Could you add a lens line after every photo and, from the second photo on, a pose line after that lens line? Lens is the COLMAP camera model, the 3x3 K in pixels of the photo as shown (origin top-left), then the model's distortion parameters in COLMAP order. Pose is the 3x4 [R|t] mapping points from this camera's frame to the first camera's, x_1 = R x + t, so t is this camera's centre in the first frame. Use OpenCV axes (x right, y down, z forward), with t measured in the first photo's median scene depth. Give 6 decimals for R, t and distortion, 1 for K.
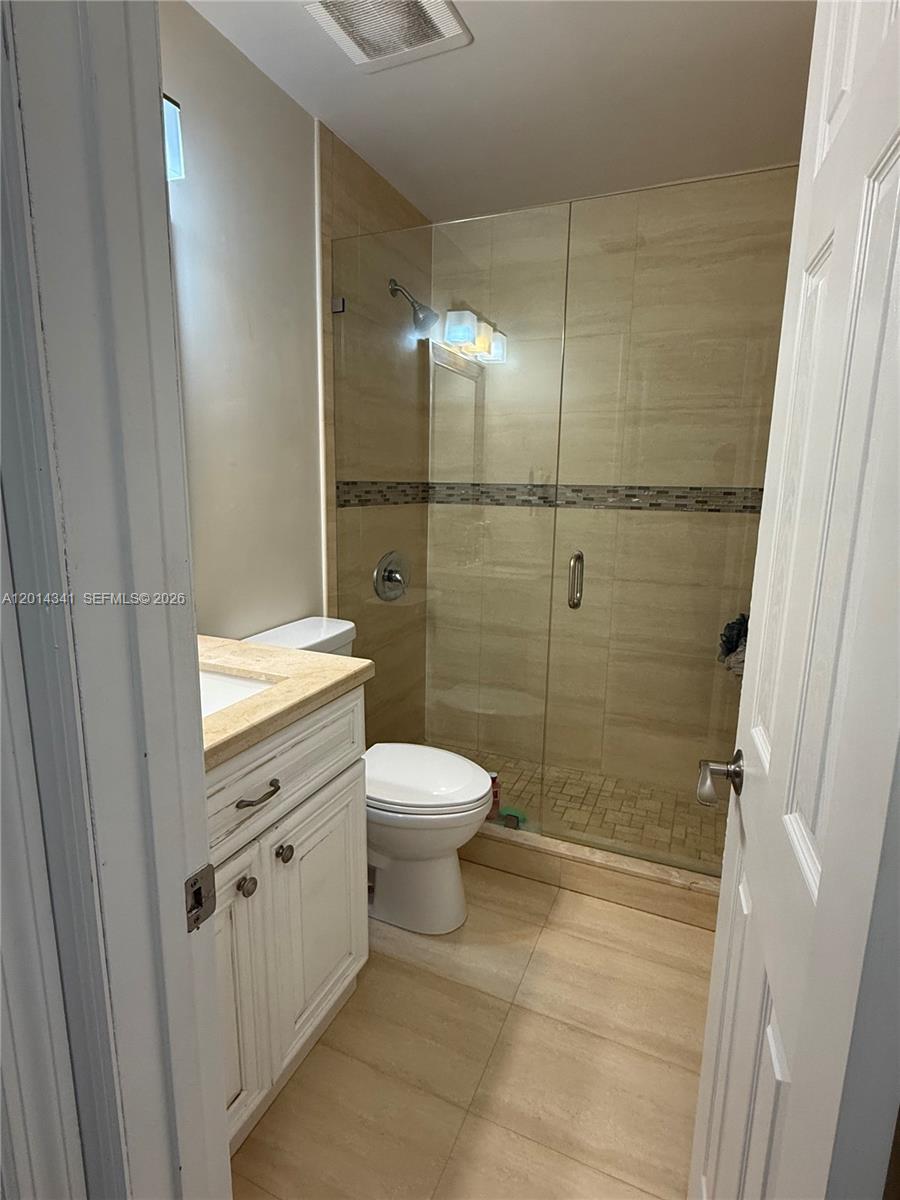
lens RADIAL K [[616.5, 0, 450.0], [0, 616.5, 600.0], [0, 0, 1]] dist [-0.000031, -0.000006]
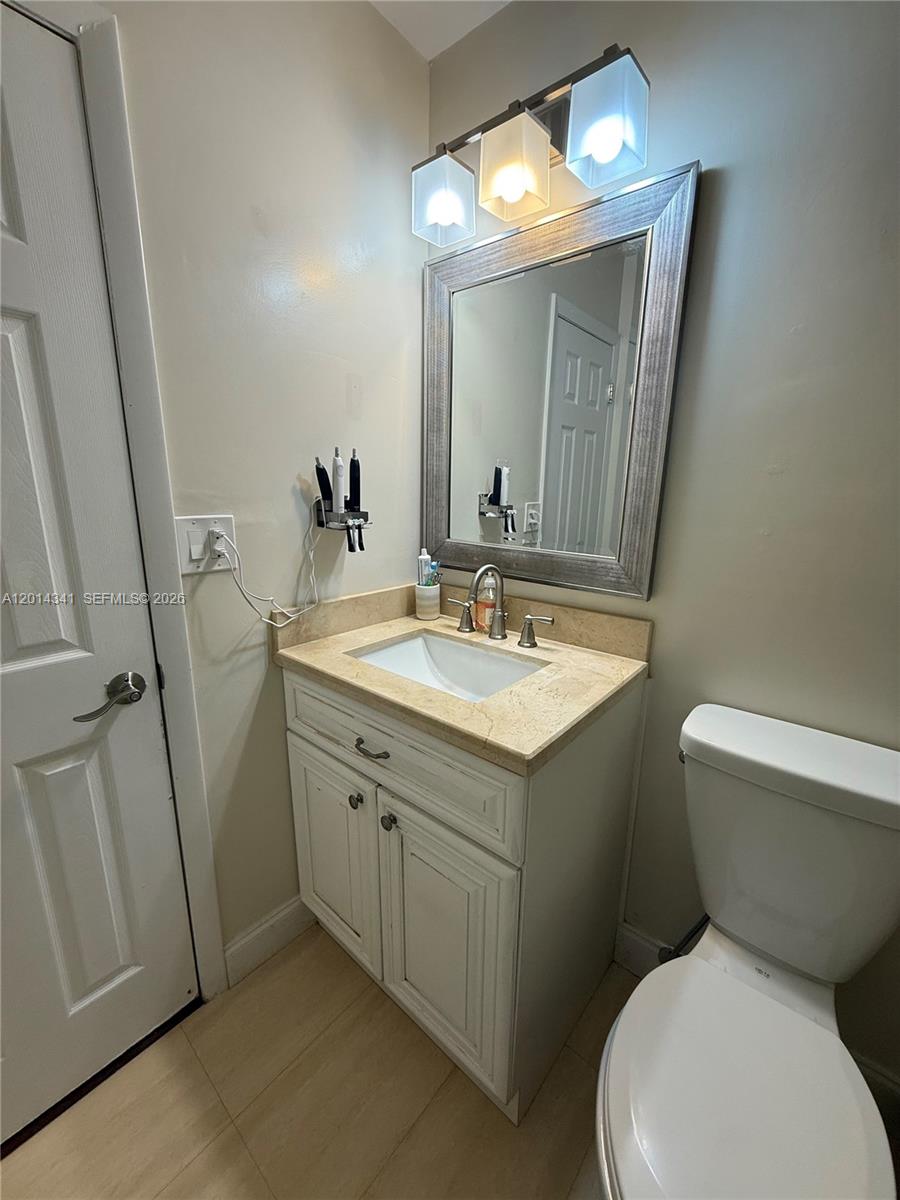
lens RADIAL K [[479.8, 0, 450.0], [0, 479.8, 600.0], [0, 0, 1]] dist [-0.000059, -0.000002]
pose [[-0.283423, 0.206790, -0.936434, 0.431018], [-0.205827, 0.940602, 0.270006, -0.224973], [0.936646, 0.269270, -0.224025, 1.188205]]
